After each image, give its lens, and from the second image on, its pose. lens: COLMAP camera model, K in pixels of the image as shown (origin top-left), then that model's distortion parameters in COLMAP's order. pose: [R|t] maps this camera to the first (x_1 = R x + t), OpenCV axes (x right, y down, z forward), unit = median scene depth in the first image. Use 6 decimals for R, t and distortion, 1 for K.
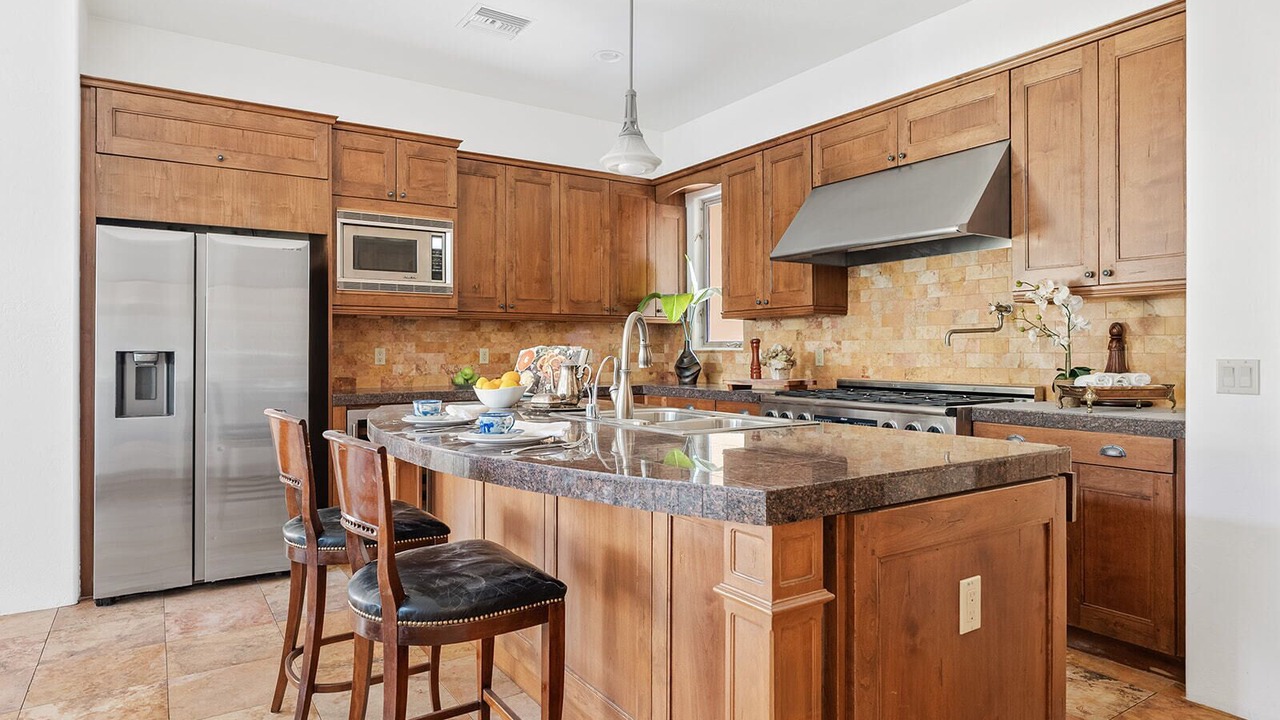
lens RADIAL K [[723.0, 0, 641.7], [0, 723.0, 353.1], [0, 0, 1]] dist [-0.001570, 0.000267]
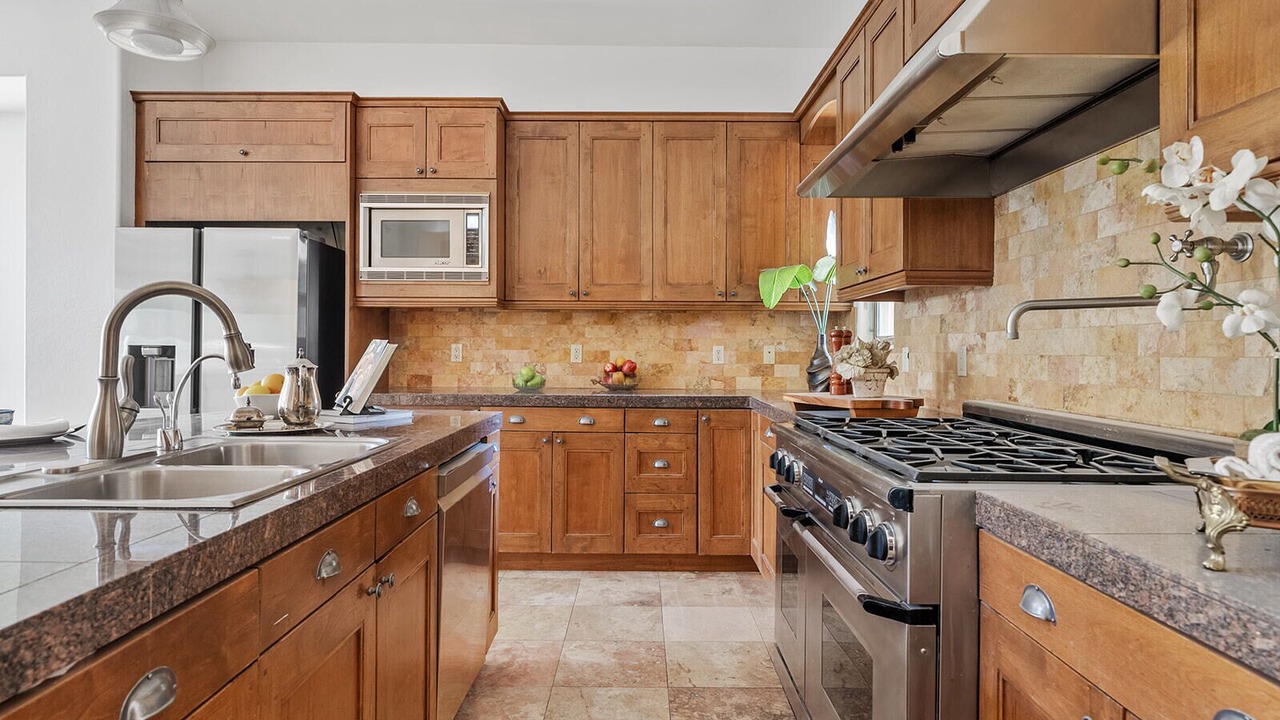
lens RADIAL K [[723.0, 0, 642.5], [0, 723.0, 351.4], [0, 0, 1]] dist [-0.001570, 0.000267]
pose [[0.837798, 0.007972, -0.545921, 0.360384], [-0.007938, 0.999966, 0.002420, -0.001446], [0.545922, 0.002306, 0.837833, 0.391454]]
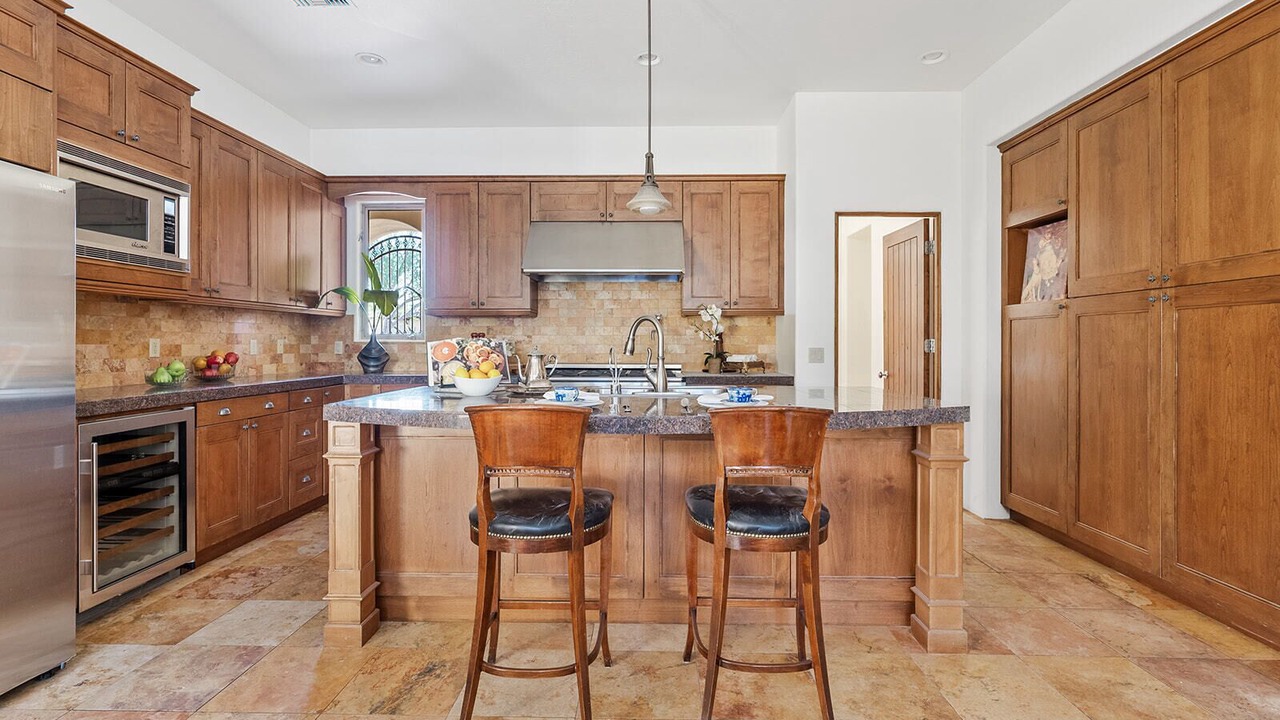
lens RADIAL K [[577.6, 0, 627.3], [0, 577.6, 343.6], [0, 0, 1]] dist [-0.004090, 0.000133]
pose [[0.586363, 0.001542, 0.810047, -0.505813], [-0.000645, 0.999999, -0.001436, -0.000171], [-0.810048, 0.000320, 0.586363, 0.214566]]
